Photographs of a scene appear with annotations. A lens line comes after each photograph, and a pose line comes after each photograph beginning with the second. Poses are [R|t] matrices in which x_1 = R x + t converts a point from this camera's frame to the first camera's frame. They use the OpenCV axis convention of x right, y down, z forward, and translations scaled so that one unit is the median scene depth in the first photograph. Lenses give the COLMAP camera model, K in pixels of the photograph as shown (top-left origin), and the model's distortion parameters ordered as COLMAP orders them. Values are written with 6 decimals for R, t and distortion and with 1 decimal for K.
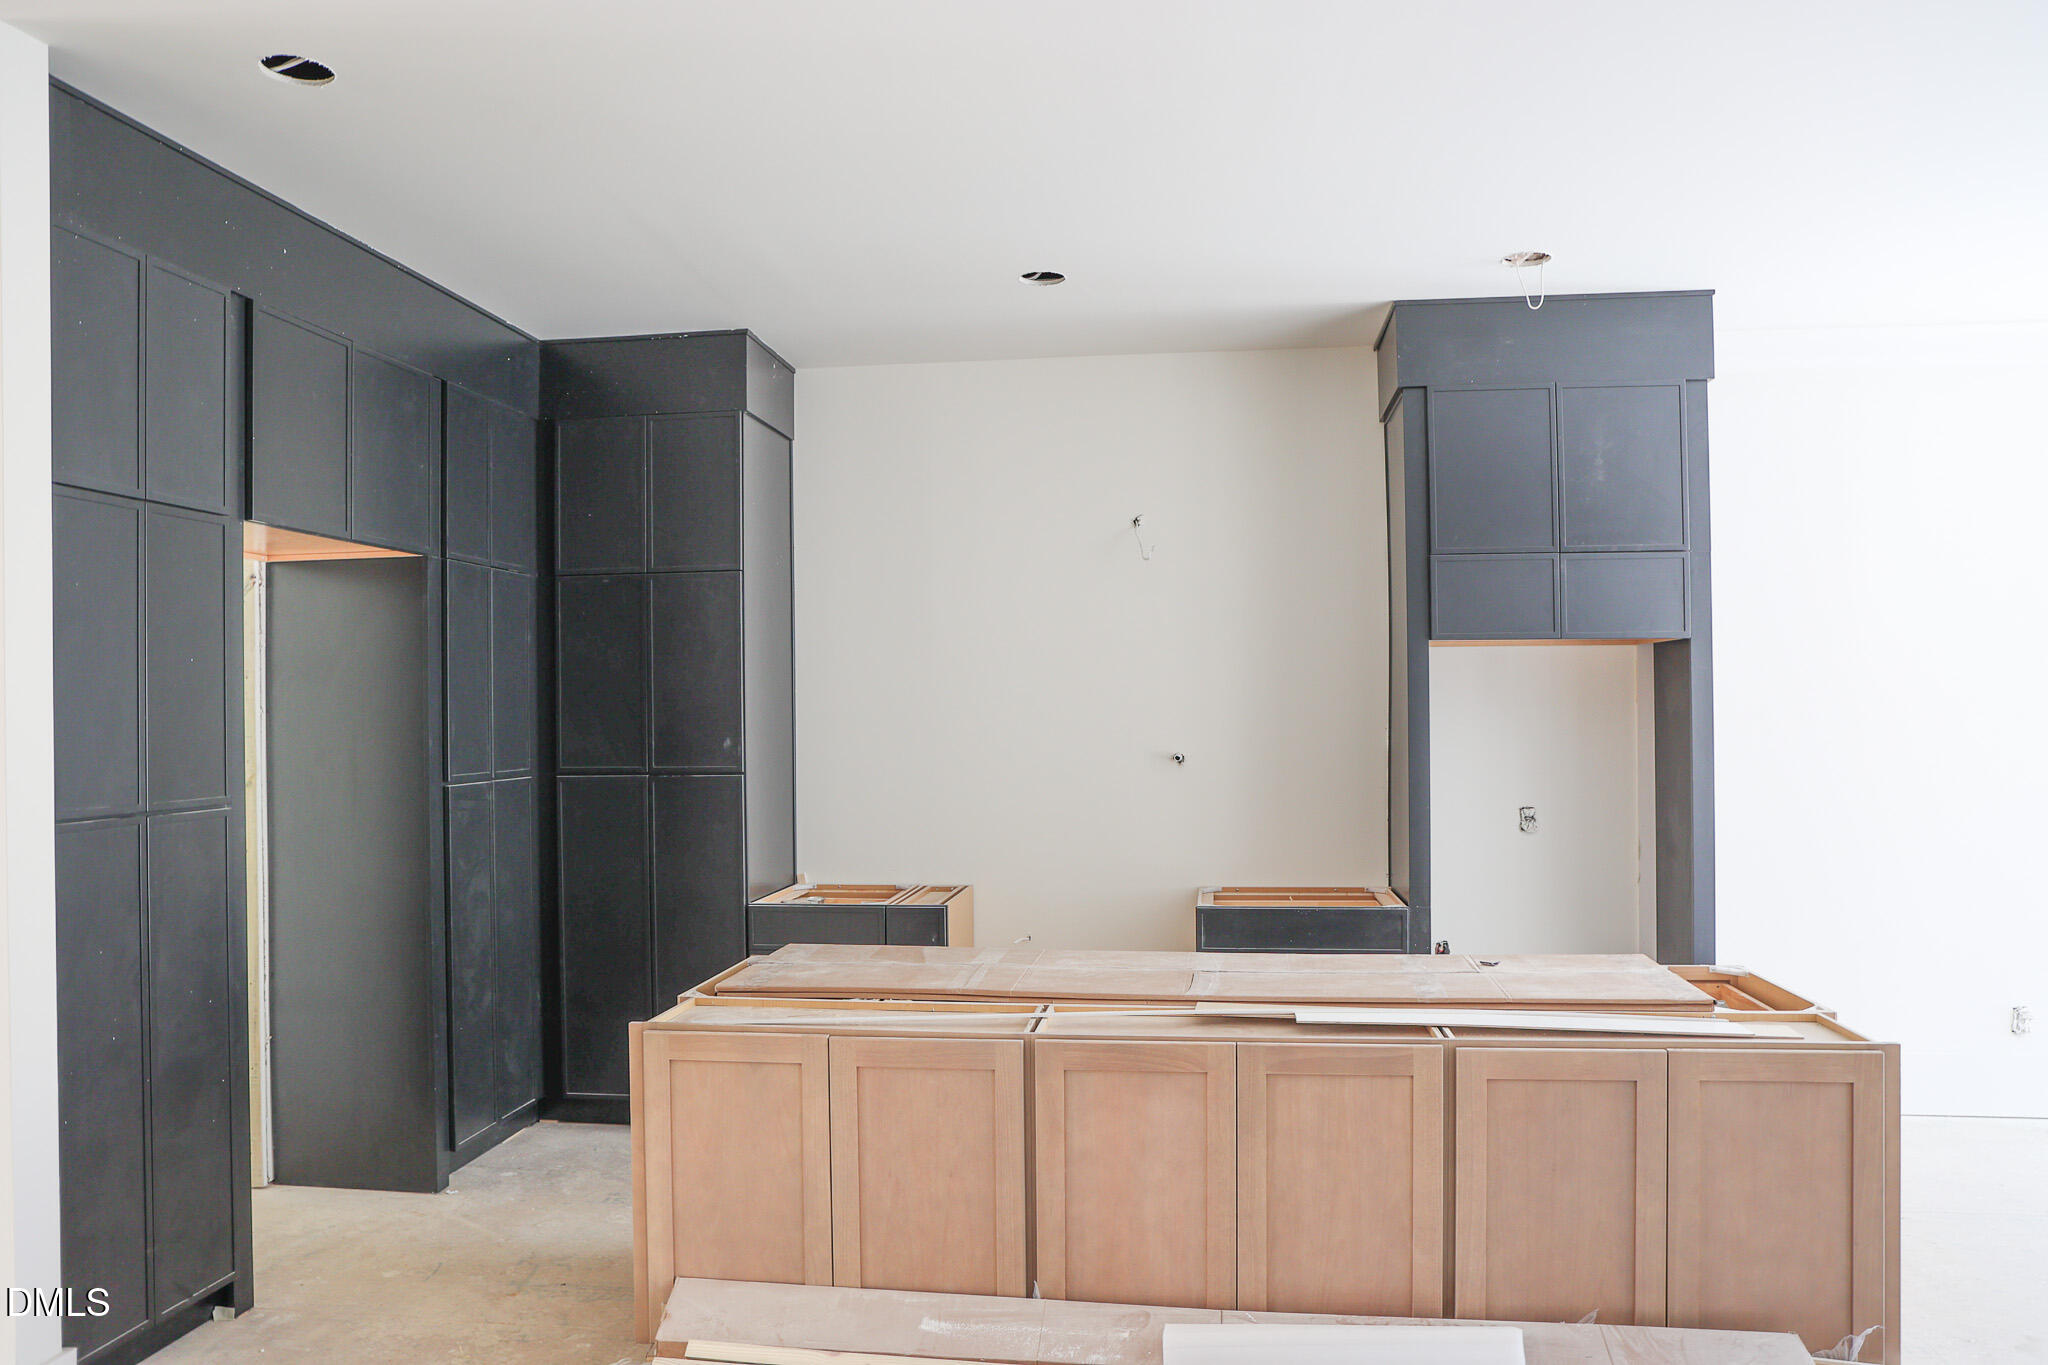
lens RADIAL K [[1421.4, 0, 1032.2], [0, 1421.4, 697.3], [0, 0, 1]] dist [-0.084113, 0.065128]
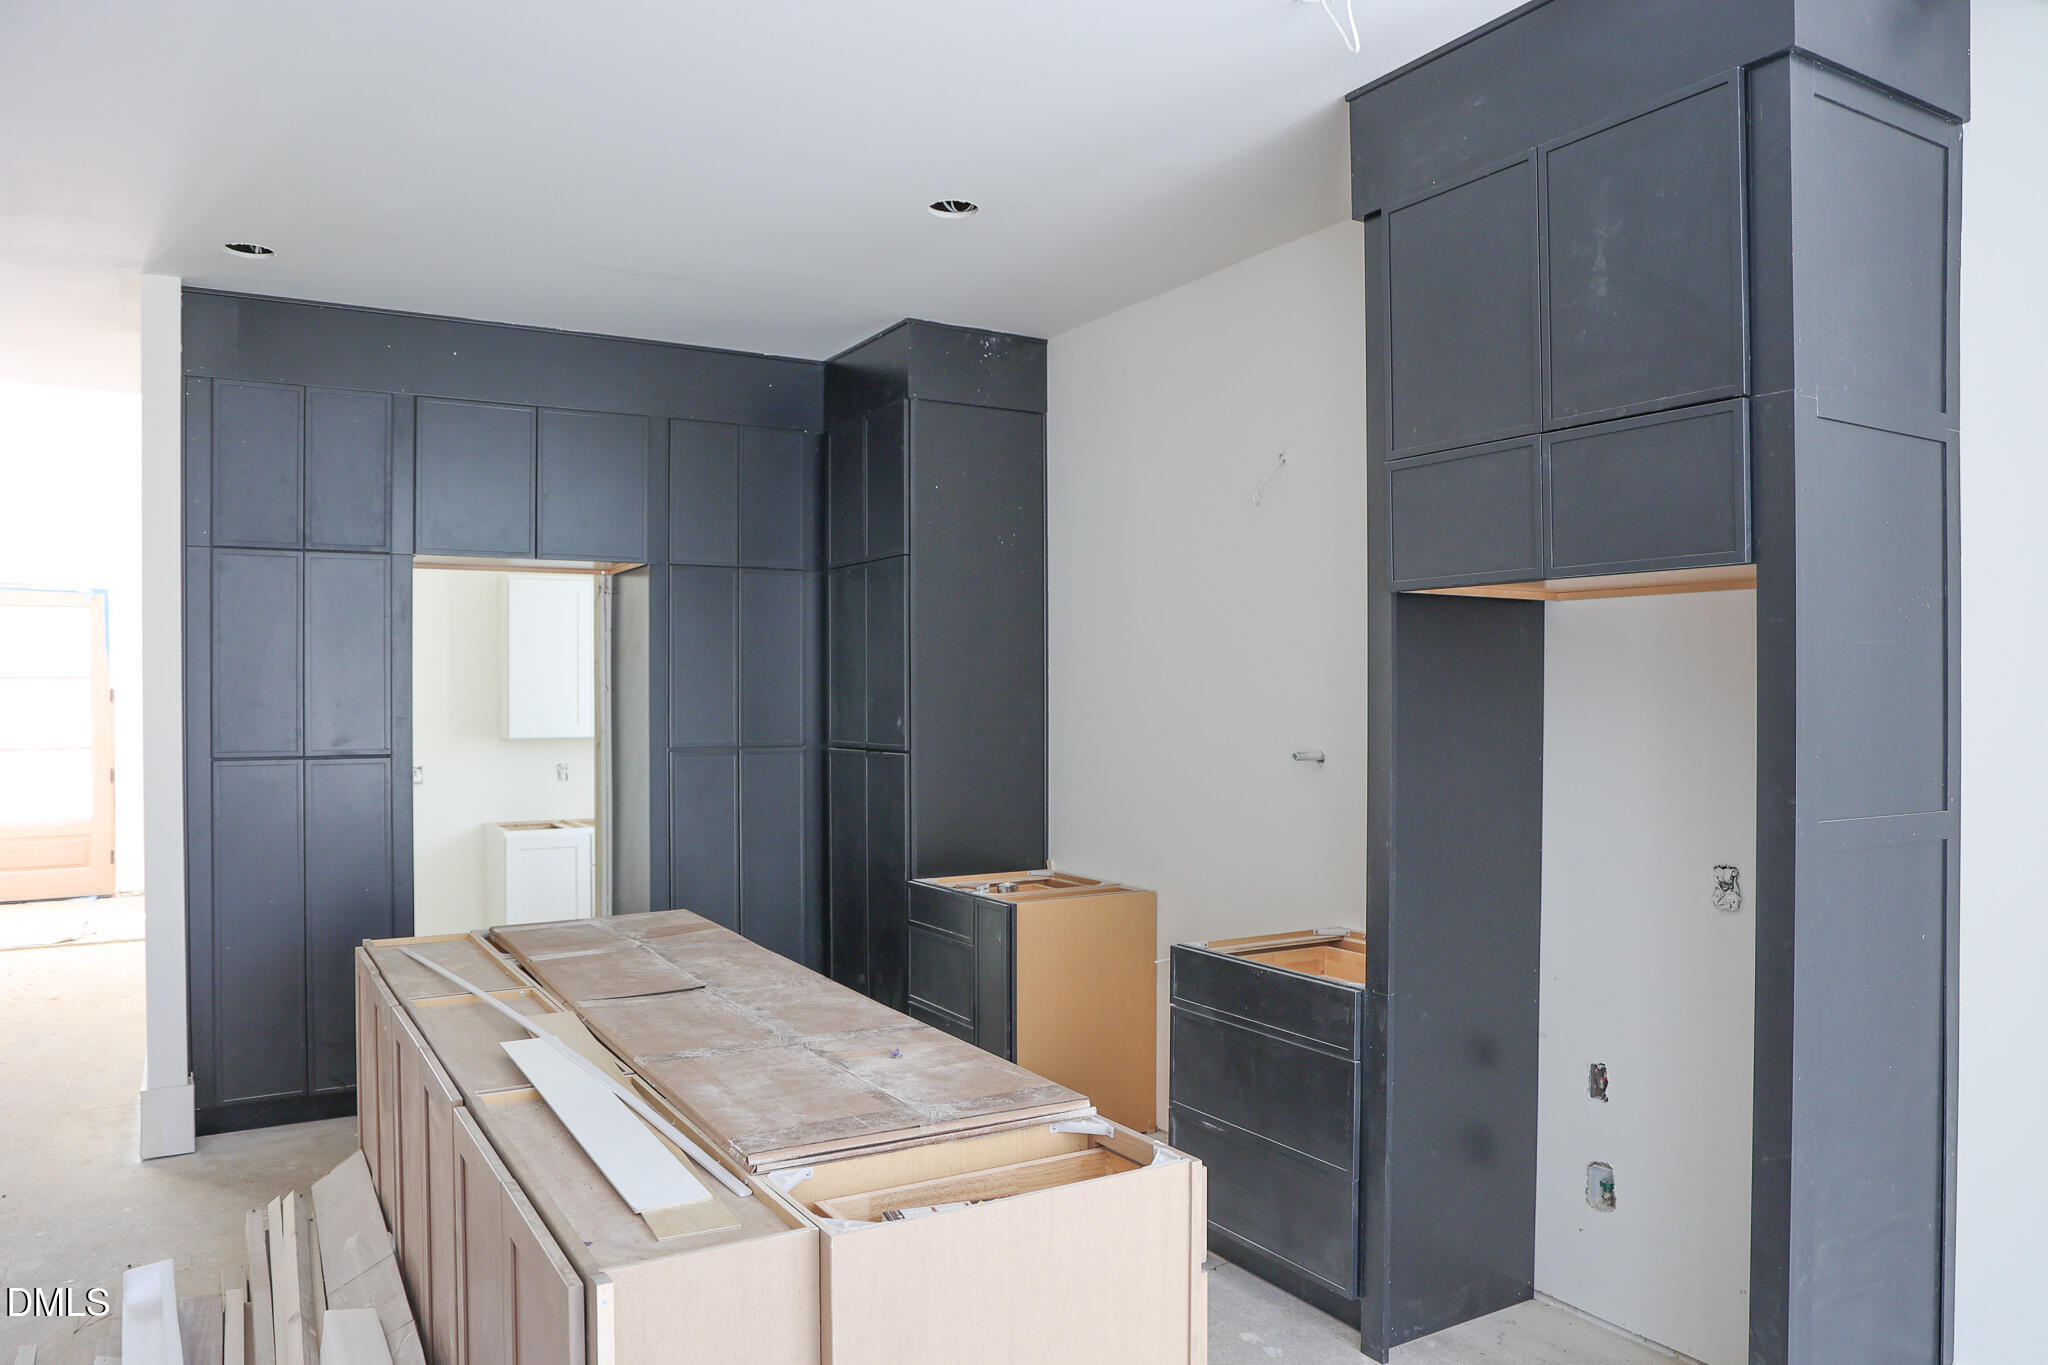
lens RADIAL K [[1421.4, 0, 1032.2], [0, 1421.4, 697.3], [0, 0, 1]] dist [-0.084113, 0.065128]
pose [[0.619779, 0.010594, -0.784705, 0.705761], [-0.004821, 0.999941, 0.009692, 0.002876], [0.784762, -0.002224, 0.619794, 0.469257]]
